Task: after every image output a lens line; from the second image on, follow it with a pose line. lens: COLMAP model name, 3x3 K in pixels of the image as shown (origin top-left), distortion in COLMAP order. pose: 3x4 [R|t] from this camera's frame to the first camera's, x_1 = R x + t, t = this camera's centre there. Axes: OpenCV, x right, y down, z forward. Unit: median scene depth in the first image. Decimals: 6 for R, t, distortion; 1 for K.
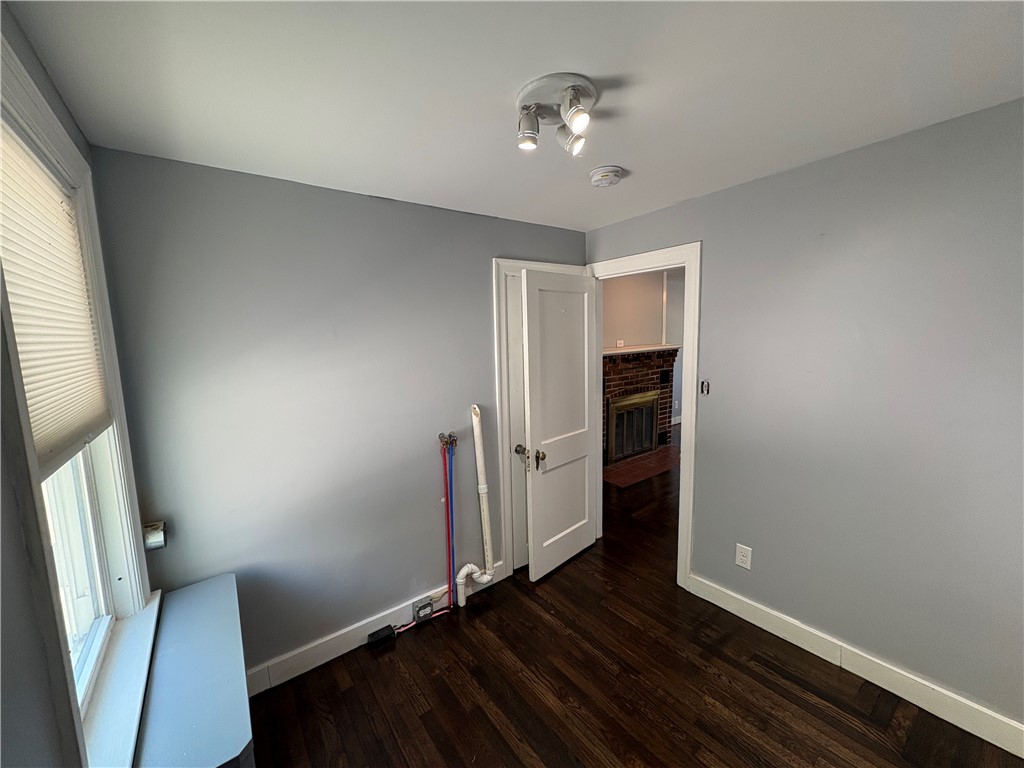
lens RADIAL K [[407.0, 0, 513.0], [0, 407.0, 383.4], [0, 0, 1]] dist [0.000673, 0.000192]
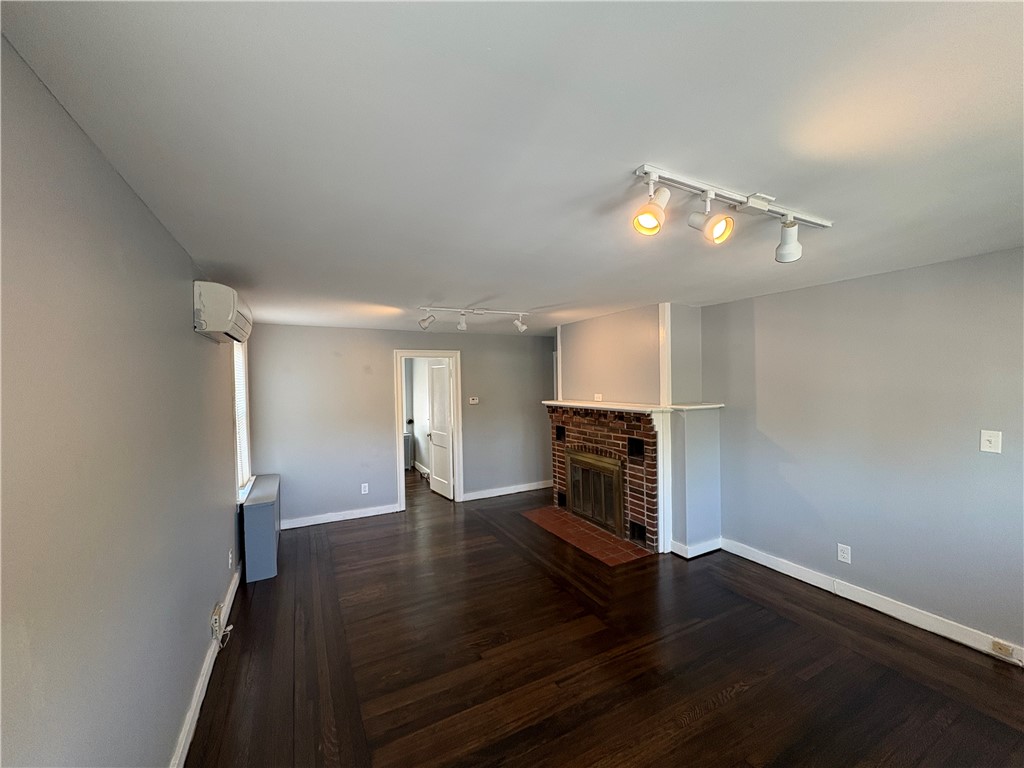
lens RADIAL K [[407.0, 0, 513.0], [0, 407.0, 383.4], [0, 0, 1]] dist [0.000673, 0.000192]
pose [[-0.169349, 0.041331, -0.984689, 1.218614], [-0.101061, 0.993125, 0.059066, -0.165575], [0.980361, 0.109516, -0.164008, 0.954966]]
